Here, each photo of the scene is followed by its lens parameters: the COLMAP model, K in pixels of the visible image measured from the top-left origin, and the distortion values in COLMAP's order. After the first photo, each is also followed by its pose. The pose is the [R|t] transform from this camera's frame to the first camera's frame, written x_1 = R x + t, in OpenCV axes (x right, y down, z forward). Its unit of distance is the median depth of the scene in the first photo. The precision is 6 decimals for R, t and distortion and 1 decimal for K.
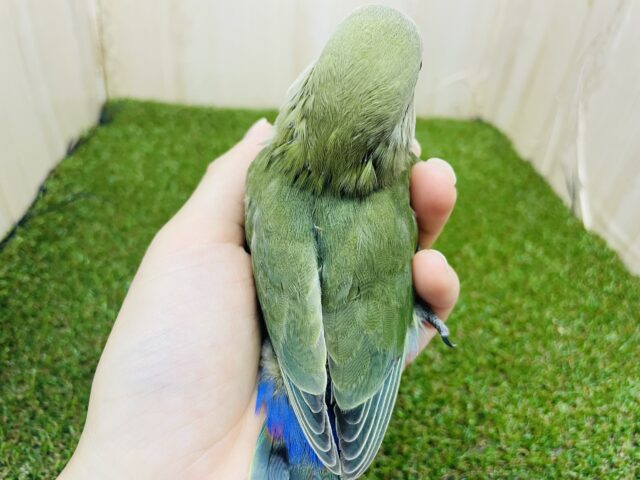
lens RADIAL K [[522.7, 0, 305.8], [0, 522.7, 239.5], [0, 0, 1]] dist [0.046276, -0.127458]
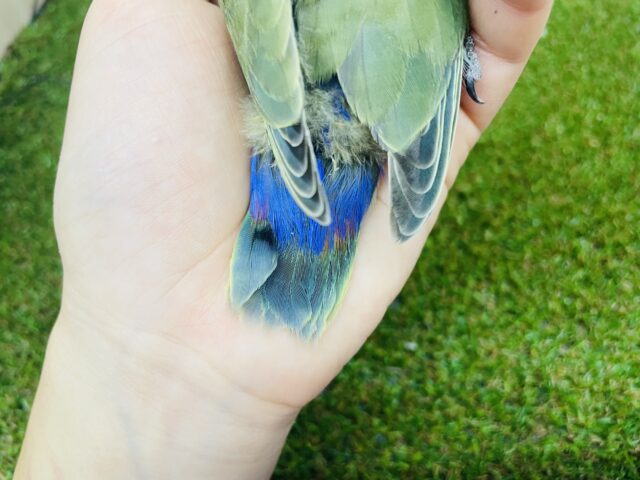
lens RADIAL K [[522.7, 0, 305.8], [0, 522.7, 239.5], [0, 0, 1]] dist [0.046276, -0.127458]
pose [[0.987755, -0.010382, -0.155666, 0.115669], [0.061293, 0.943380, 0.326001, -0.117011], [0.143468, -0.331550, 0.932465, 0.322316]]
